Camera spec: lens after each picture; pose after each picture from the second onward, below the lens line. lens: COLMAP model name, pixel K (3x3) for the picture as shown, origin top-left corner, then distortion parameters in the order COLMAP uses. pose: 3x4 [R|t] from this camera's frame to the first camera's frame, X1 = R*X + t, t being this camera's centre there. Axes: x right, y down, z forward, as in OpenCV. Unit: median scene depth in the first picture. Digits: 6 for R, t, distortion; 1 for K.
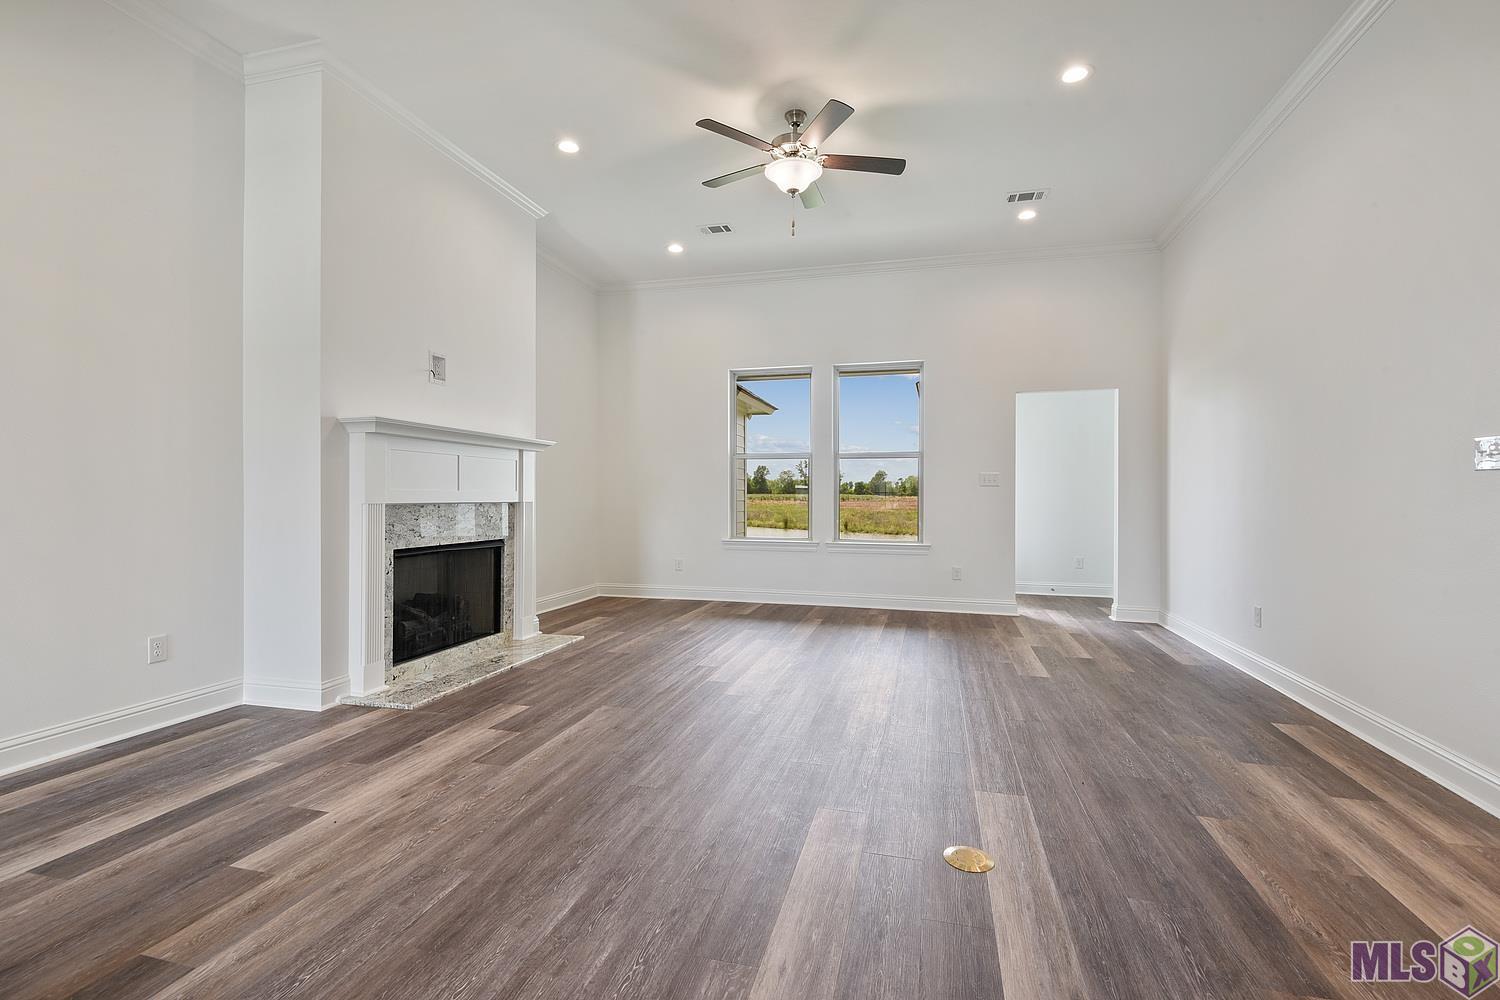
lens RADIAL K [[682.8, 0, 750.4], [0, 682.8, 498.1], [0, 0, 1]] dist [-0.002281, -0.000371]
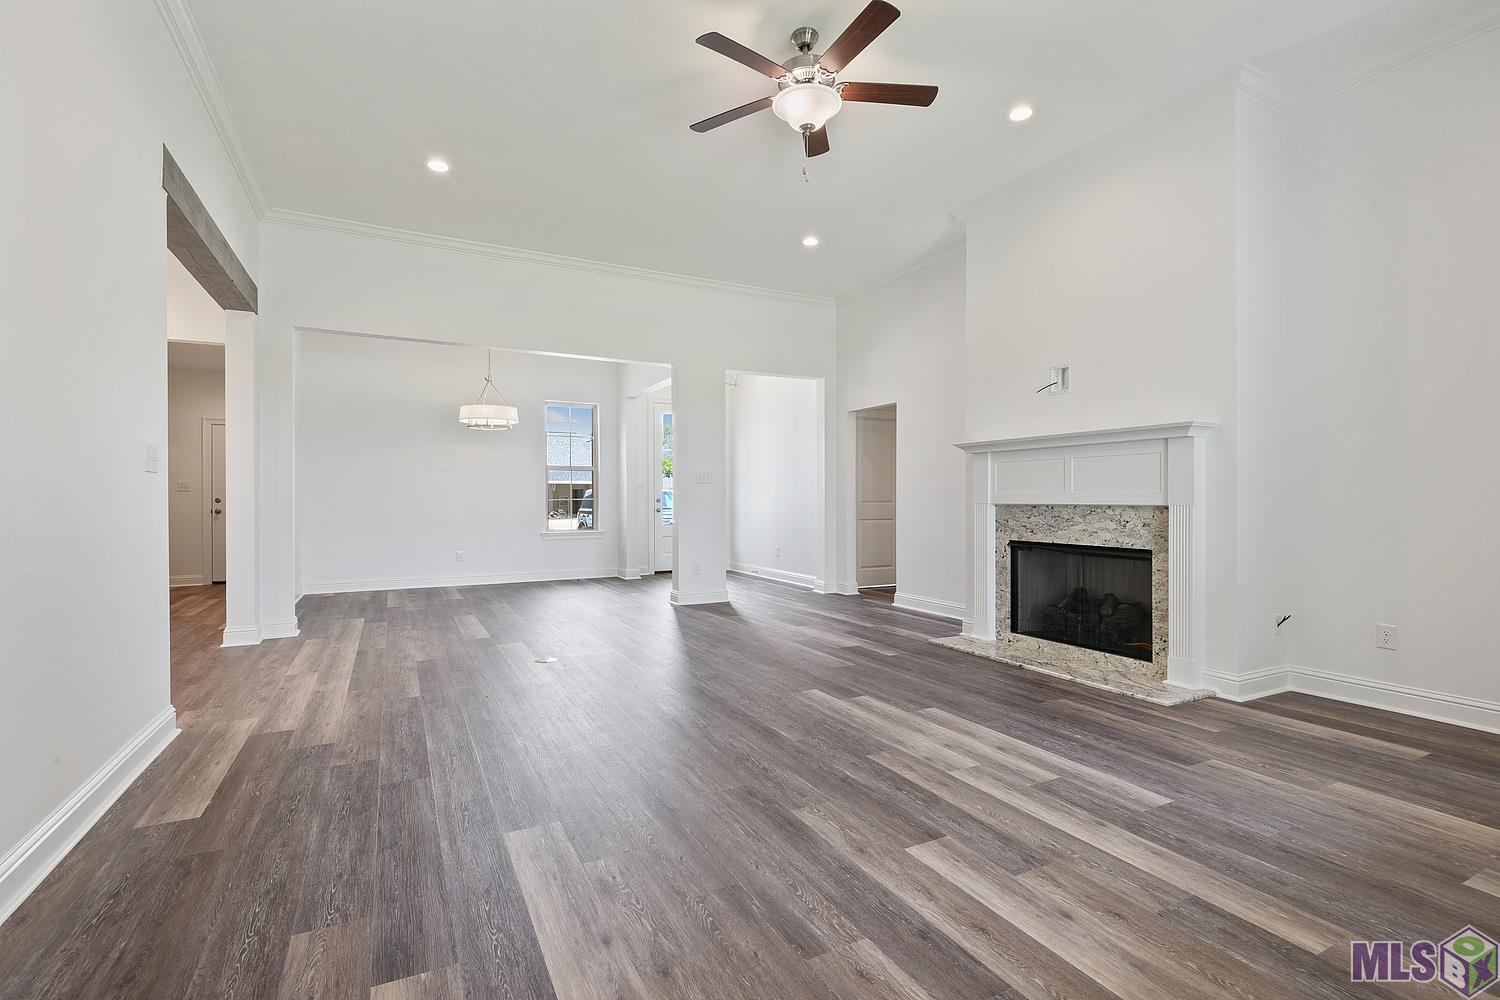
lens RADIAL K [[682.8, 0, 750.0], [0, 682.8, 498.6], [0, 0, 1]] dist [-0.002281, -0.000371]
pose [[-0.735787, -0.003055, -0.677206, 0.672418], [-0.006275, 0.999978, 0.002307, -0.001454], [0.677183, 0.005947, -0.735790, 1.549915]]
